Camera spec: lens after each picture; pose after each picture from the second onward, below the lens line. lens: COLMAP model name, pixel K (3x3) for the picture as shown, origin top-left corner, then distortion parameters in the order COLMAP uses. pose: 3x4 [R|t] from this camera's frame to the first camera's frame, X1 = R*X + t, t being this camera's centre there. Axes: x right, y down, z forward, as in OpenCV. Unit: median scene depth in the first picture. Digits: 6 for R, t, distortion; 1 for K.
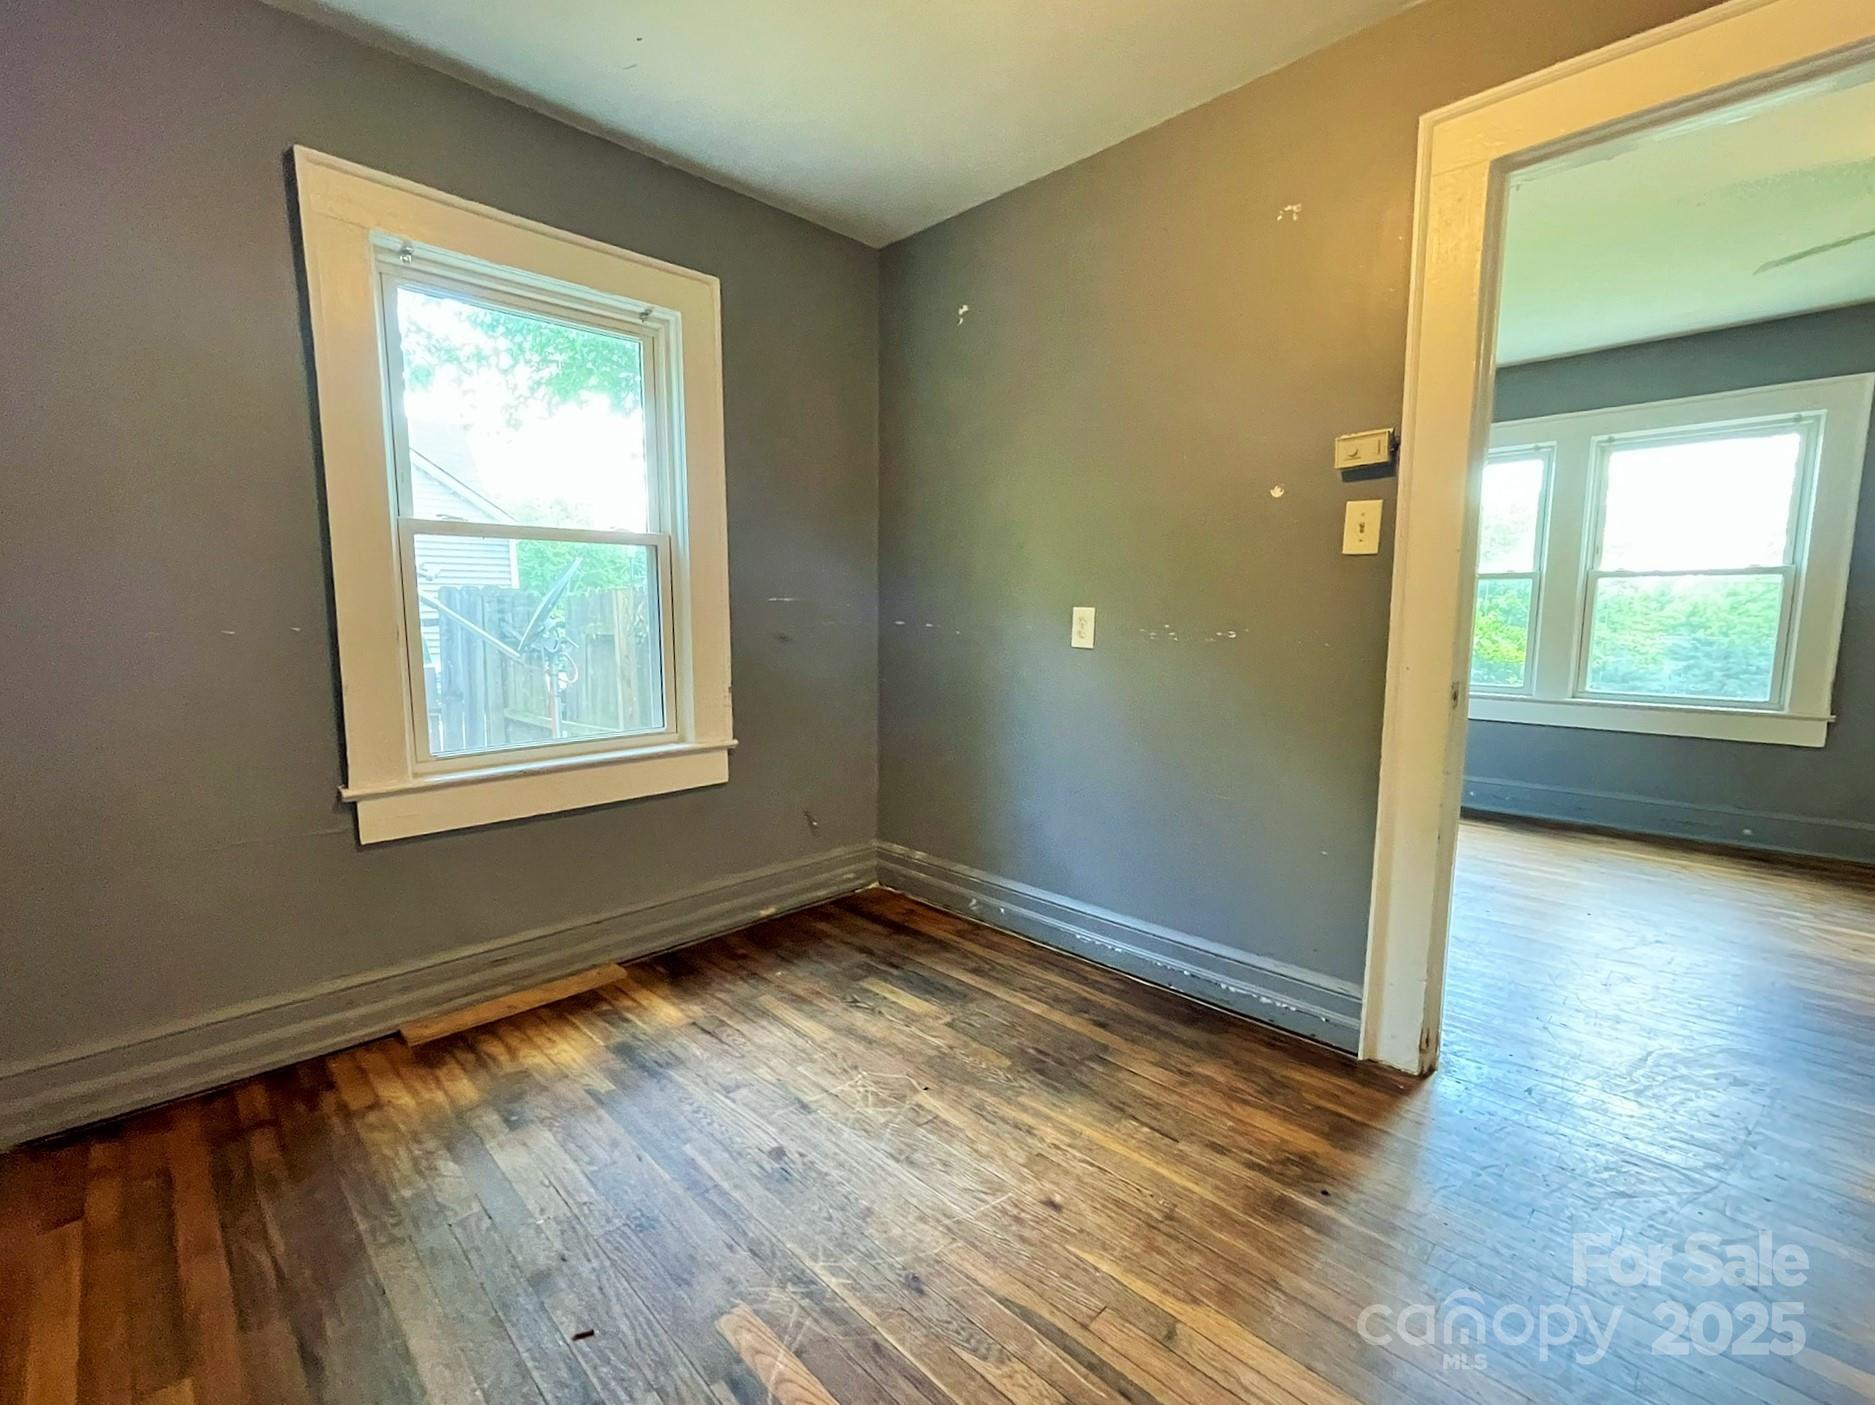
lens RADIAL K [[825.5, 0, 945.9], [0, 825.5, 702.2], [0, 0, 1]] dist [0.001171, -0.000070]
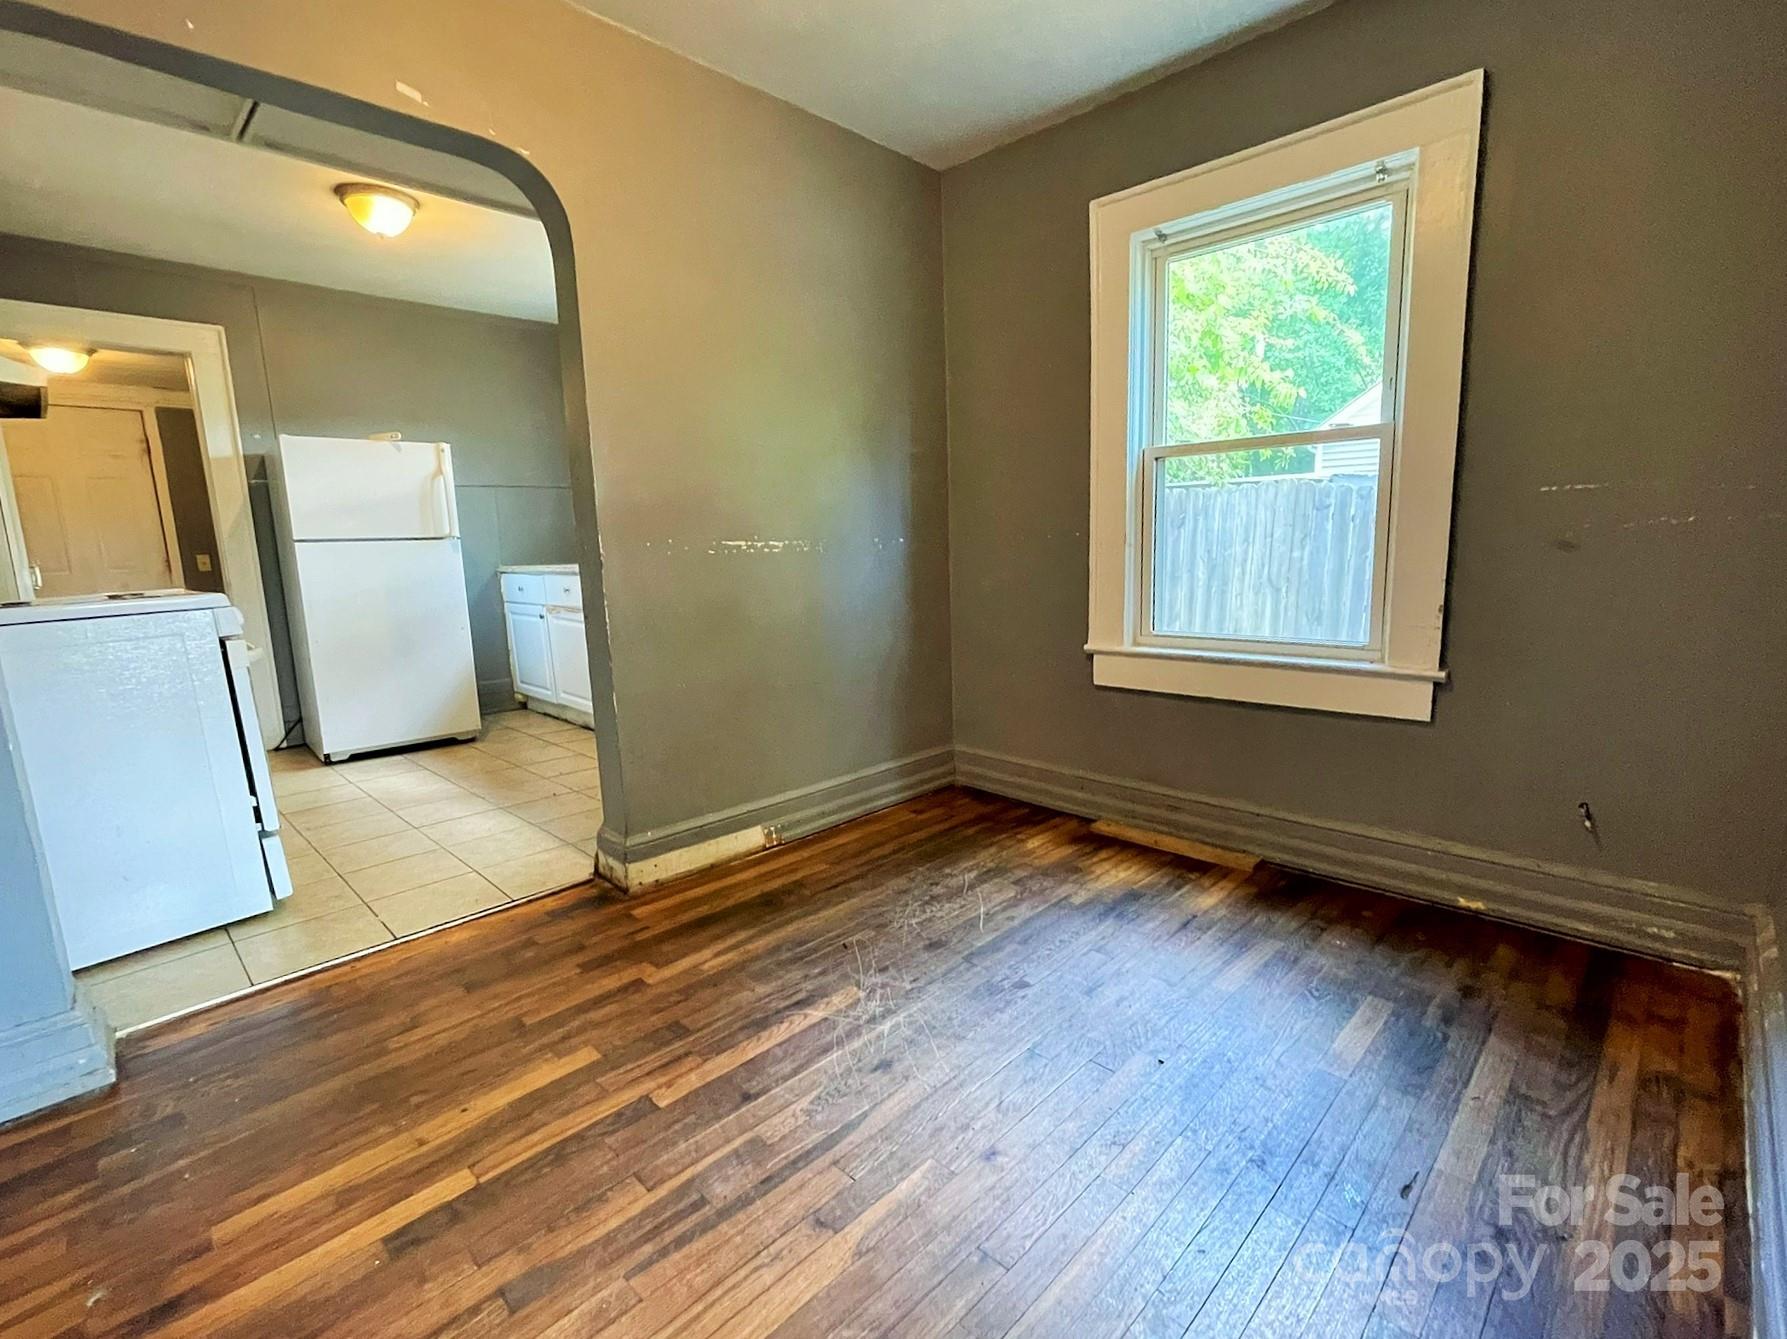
lens RADIAL K [[833.1, 0, 893.5], [0, 833.1, 669.5], [0, 0, 1]] dist [0.000660, 0.000534]
pose [[0.007847, 0.158648, -0.987304, 0.637802], [-0.084097, 0.983941, 0.157439, -0.046251], [0.996427, 0.081794, 0.021063, 0.542696]]
